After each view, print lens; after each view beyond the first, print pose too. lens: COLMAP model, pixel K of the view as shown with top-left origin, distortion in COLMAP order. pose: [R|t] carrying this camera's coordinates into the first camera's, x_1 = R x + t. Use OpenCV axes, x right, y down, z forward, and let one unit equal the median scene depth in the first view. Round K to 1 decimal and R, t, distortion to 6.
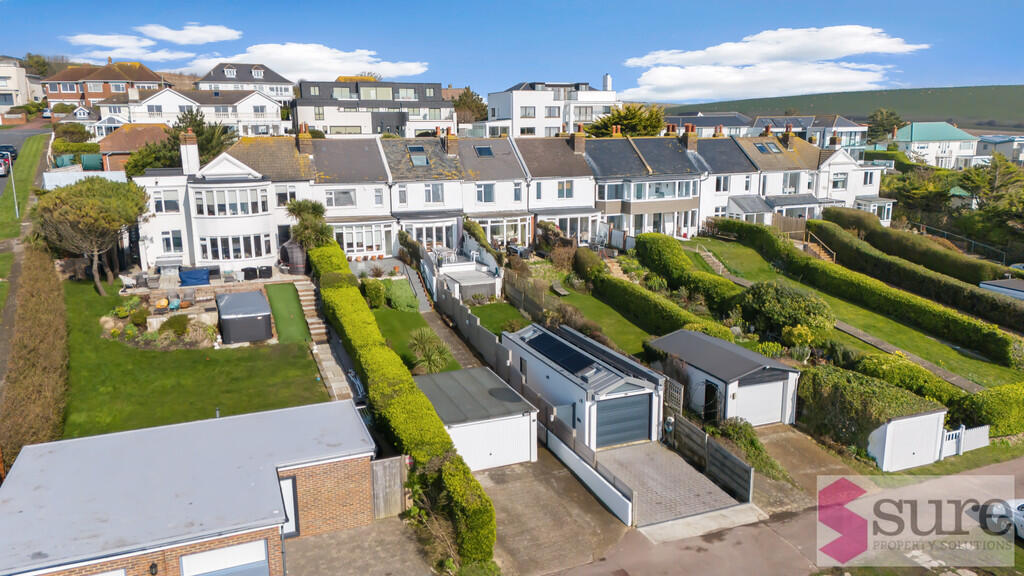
lens RADIAL K [[729.6, 0, 512.0], [0, 729.6, 288.0], [0, 0, 1]] dist [0.073685, -0.071101]
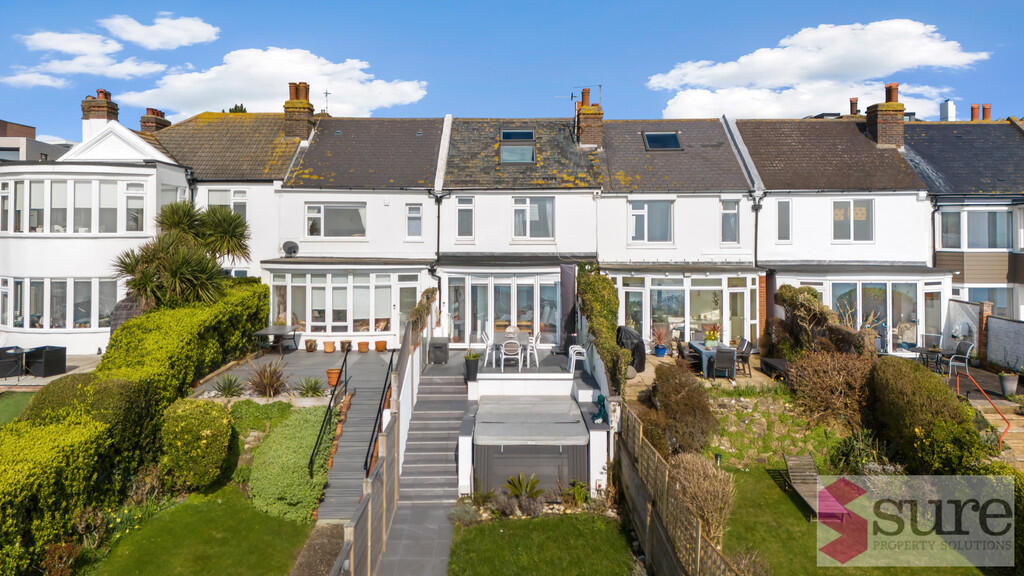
lens RADIAL K [[769.2, 0, 504.2], [0, 769.2, 223.1], [0, 0, 1]] dist [0.072847, -0.082056]
pose [[0.926528, 0.004758, -0.376195, 0.058362], [-0.087701, 0.975105, -0.203665, -0.024561], [0.365861, 0.221694, 0.903879, 0.544339]]
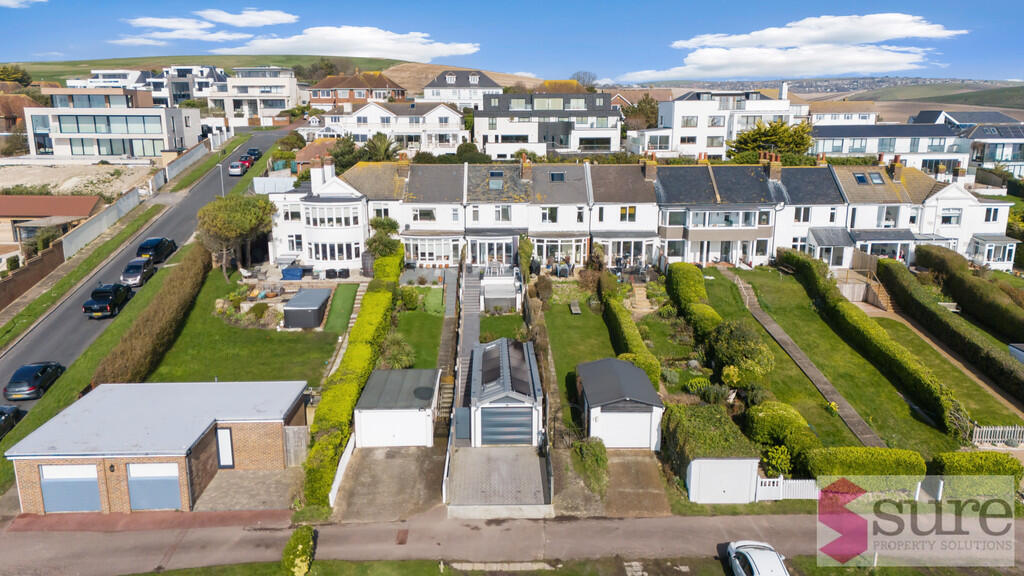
lens RADIAL K [[729.6, 0, 512.0], [0, 729.6, 288.0], [0, 0, 1]] dist [0.073685, -0.071101]
pose [[0.939639, 0.088244, -0.330591, 0.296330], [-0.081351, 0.996083, 0.034659, -0.051965], [0.332355, -0.005674, 0.943137, -0.089933]]
